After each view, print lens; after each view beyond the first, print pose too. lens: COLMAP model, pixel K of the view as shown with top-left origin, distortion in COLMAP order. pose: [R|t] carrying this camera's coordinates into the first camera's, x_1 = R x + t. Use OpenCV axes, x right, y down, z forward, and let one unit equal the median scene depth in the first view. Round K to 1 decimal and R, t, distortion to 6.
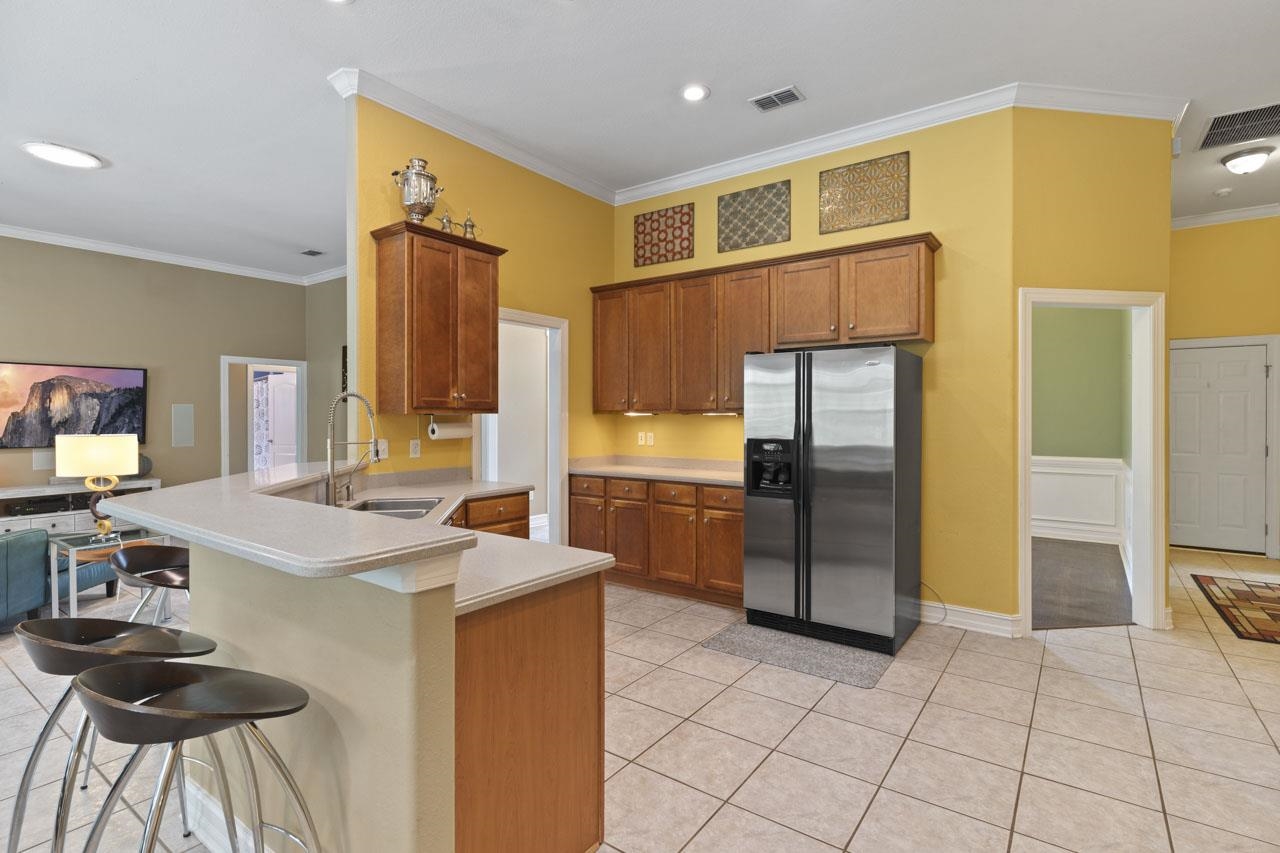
lens RADIAL K [[623.1, 0, 639.1], [0, 623.1, 416.4], [0, 0, 1]] dist [0.004494, 0.000325]
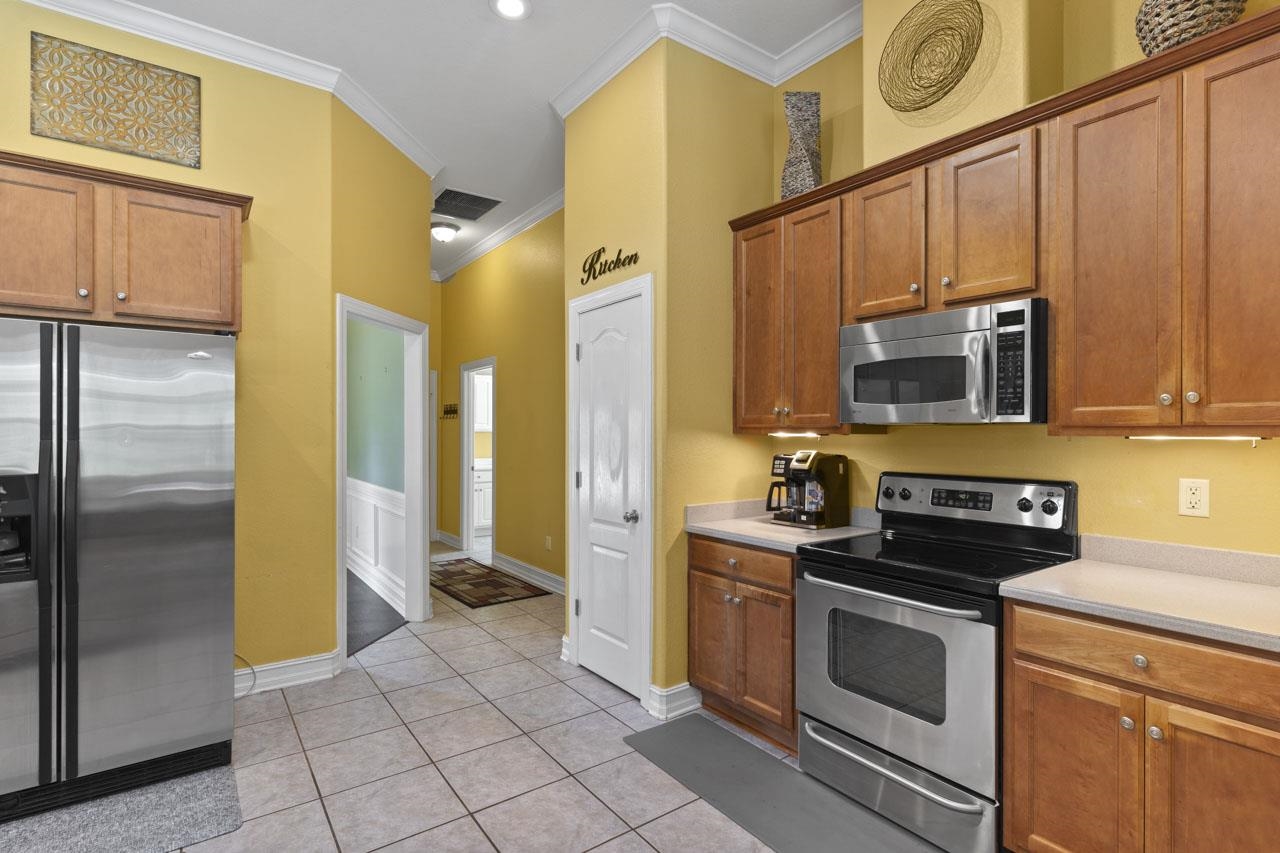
lens RADIAL K [[613.1, 0, 640.7], [0, 613.1, 430.2], [0, 0, 1]] dist [0.001370, -0.000392]
pose [[0.305230, 0.002529, 0.952275, -0.116101], [0.000083, 0.999996, -0.002682, -0.001366], [-0.952279, 0.000898, 0.305228, 0.301481]]
